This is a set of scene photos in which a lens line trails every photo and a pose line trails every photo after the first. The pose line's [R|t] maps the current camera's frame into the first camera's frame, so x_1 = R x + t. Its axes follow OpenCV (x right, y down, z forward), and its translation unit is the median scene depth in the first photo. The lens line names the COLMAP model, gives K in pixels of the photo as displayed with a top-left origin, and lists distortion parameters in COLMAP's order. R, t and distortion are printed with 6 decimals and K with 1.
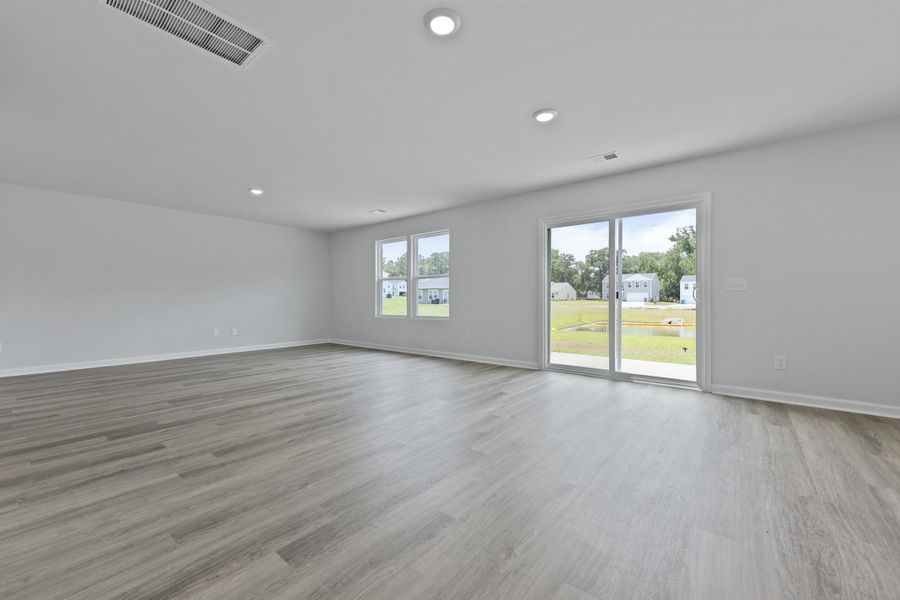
lens RADIAL K [[365.9, 0, 443.0], [0, 365.9, 298.9], [0, 0, 1]] dist [0.005489, -0.000960]
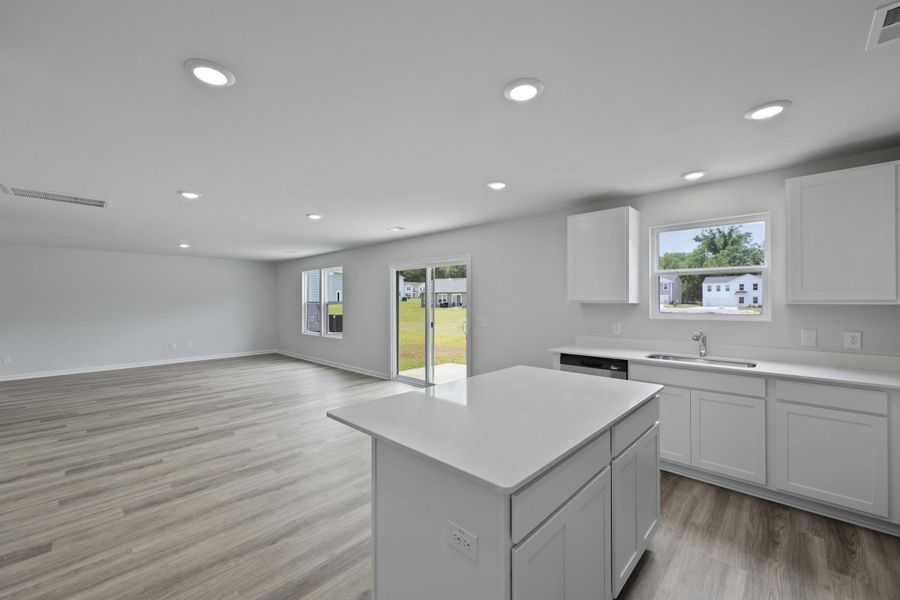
lens RADIAL K [[365.9, 0, 445.3], [0, 365.9, 300.2], [0, 0, 1]] dist [0.005489, -0.000960]
pose [[0.997574, -0.001551, -0.069596, 0.054956], [0.001691, 0.999997, 0.001958, -0.009181], [0.069593, -0.002071, 0.997573, -0.028766]]
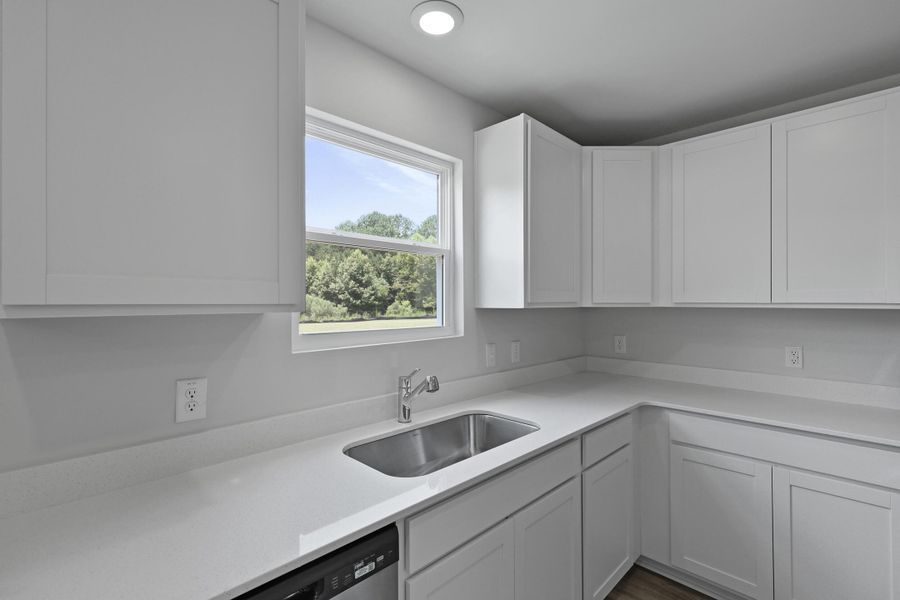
lens RADIAL K [[409.3, 0, 446.5], [0, 409.3, 299.0], [0, 0, 1]] dist [0.002610, 0.000469]
pose [[0.097849, 0.006179, 0.995182, 0.207291], [0.000630, 0.999980, -0.006271, -0.007288], [-0.995201, 0.001241, 0.097843, 1.268108]]
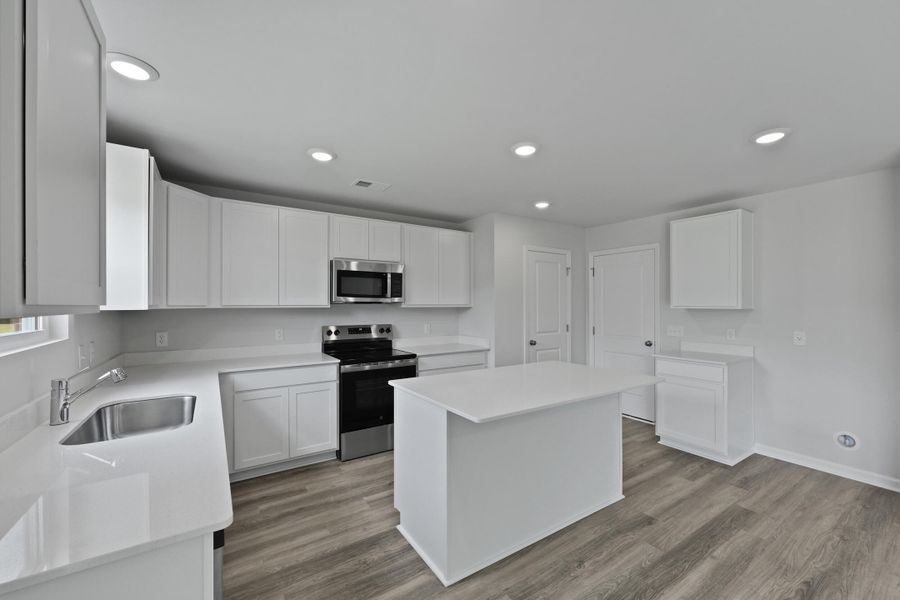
lens RADIAL K [[365.9, 0, 453.5], [0, 365.9, 304.1], [0, 0, 1]] dist [0.005489, -0.000960]
pose [[-0.957954, 0.000394, 0.286920, 0.066836], [0.000331, 1.000000, -0.000268, -0.007410], [-0.286920, -0.000162, -0.957954, 1.840149]]
